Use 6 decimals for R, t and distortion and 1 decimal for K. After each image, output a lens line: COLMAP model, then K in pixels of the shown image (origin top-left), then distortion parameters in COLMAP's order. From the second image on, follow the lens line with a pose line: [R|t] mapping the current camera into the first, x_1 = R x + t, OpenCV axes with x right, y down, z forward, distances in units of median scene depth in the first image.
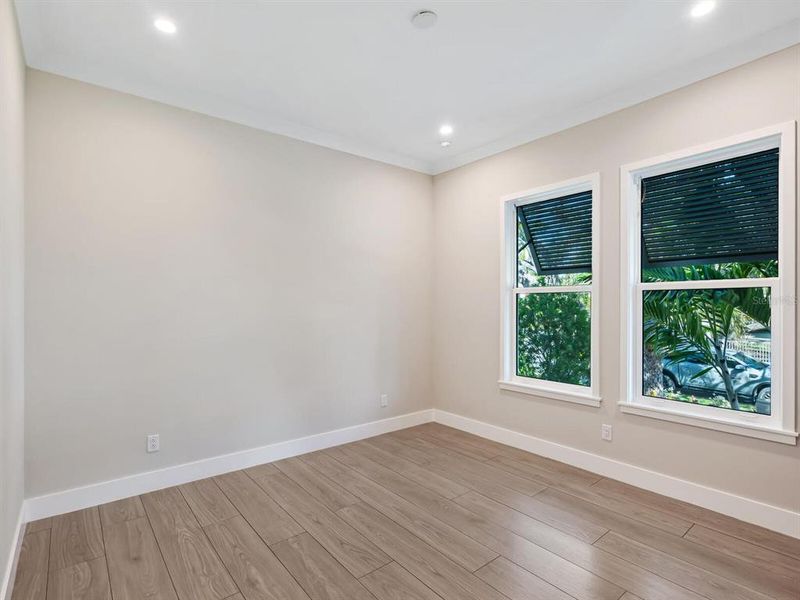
lens RADIAL K [[413.4, 0, 403.4], [0, 413.4, 306.2], [0, 0, 1]] dist [0.000890, 0.000128]
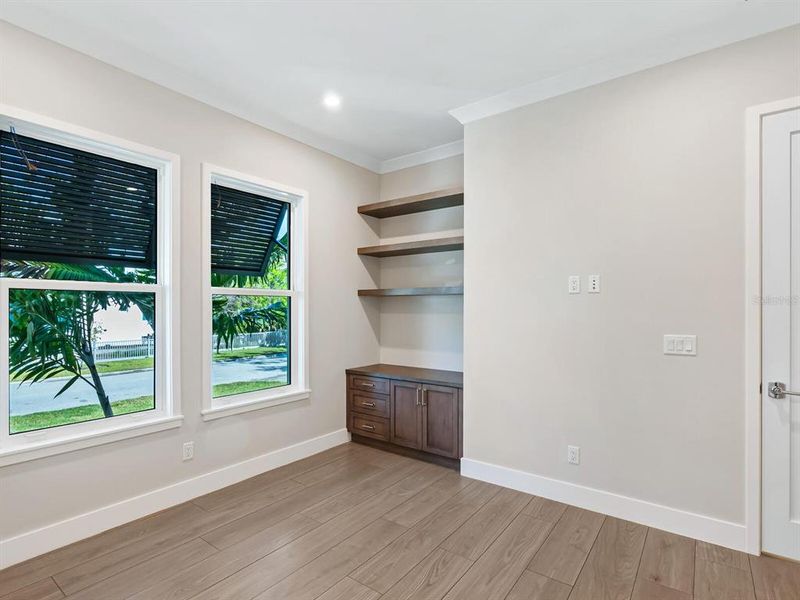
lens RADIAL K [[413.4, 0, 403.4], [0, 413.4, 306.2], [0, 0, 1]] dist [0.000890, 0.000128]
pose [[-0.258811, 0.005363, 0.965913, -0.504525], [-0.000963, 0.999983, -0.005810, -0.003450], [-0.965927, -0.002434, -0.258801, 0.797089]]
